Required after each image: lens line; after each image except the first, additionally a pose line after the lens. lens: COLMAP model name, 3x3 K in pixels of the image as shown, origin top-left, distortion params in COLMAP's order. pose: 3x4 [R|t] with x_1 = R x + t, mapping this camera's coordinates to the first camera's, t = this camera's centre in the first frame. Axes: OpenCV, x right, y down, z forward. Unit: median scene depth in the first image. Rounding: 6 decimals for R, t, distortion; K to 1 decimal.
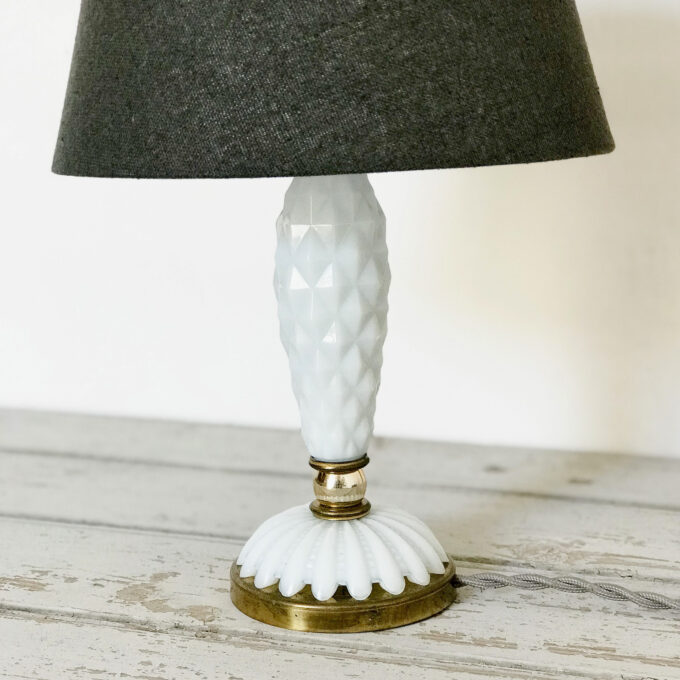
lens RADIAL K [[1613.6, 0, 336.1], [0, 1613.6, 336.1], [0, 0, 1]] dist [-0.022450, 0.000000]
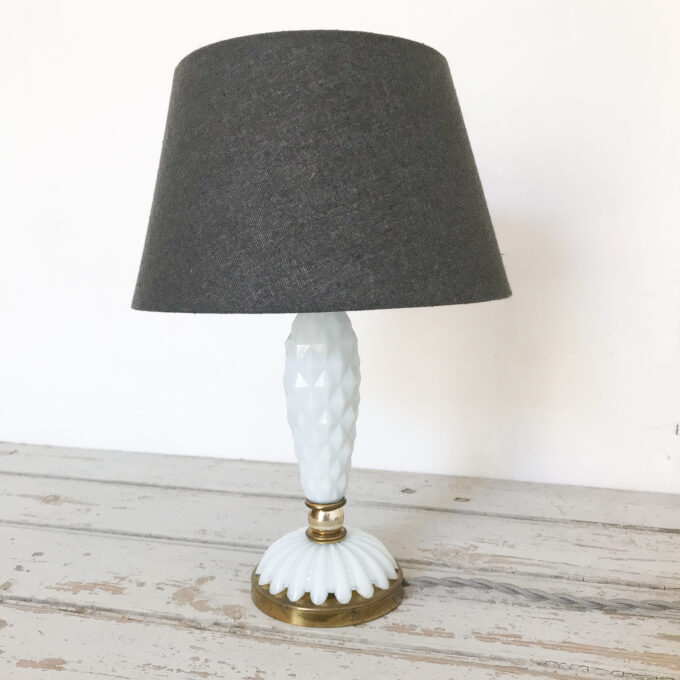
lens RADIAL K [[783.5, 0, 342.9], [0, 783.5, 327.6], [0, 0, 1]] dist [-0.002434, 0.000000]
pose [[0.996268, 0.002395, 0.086286, -0.046702], [0.004207, 0.997080, -0.076247, -0.029003], [-0.086217, 0.076325, 0.993348, 0.276530]]
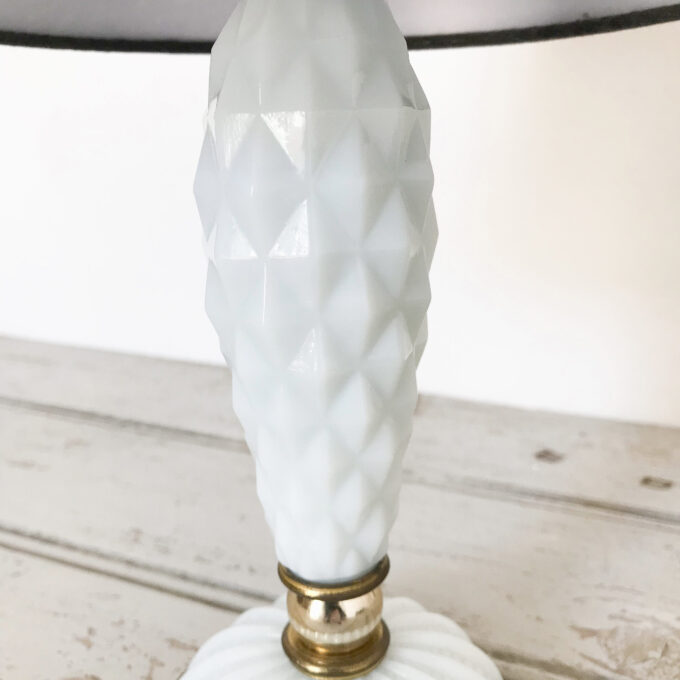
lens RADIAL K [[783.5, 0, 340.6], [0, 783.5, 343.7], [0, 0, 1]] dist [-0.002434, 0.000000]
pose [[0.996841, 0.023400, -0.075897, 0.023839], [-0.014844, 0.993665, 0.111398, -0.029964], [0.078023, -0.109919, 0.990873, 0.767492]]
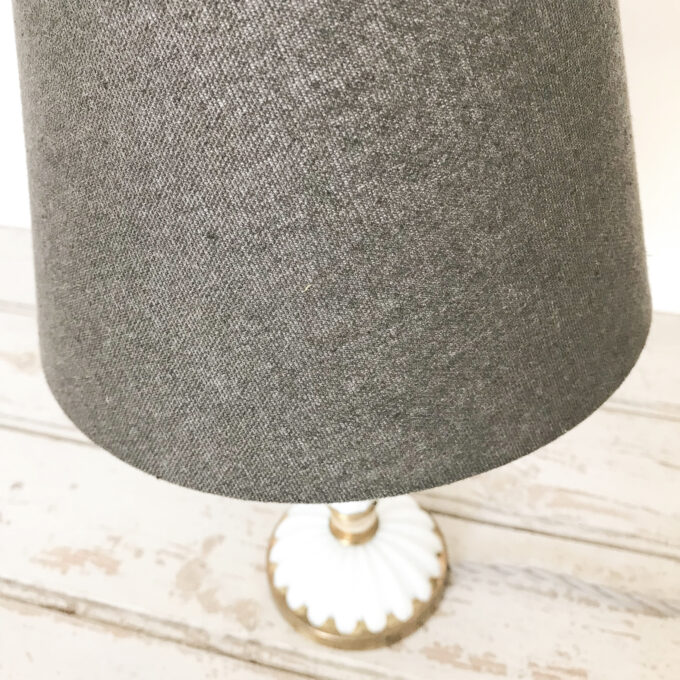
lens RADIAL K [[783.5, 0, 336.6], [0, 783.5, 343.4], [0, 0, 1]] dist [-0.002434, 0.000000]
pose [[0.998454, -0.051983, 0.019674, -0.015093], [0.035273, 0.866169, 0.498505, -0.311194], [-0.042955, -0.497041, 0.866663, 0.587253]]
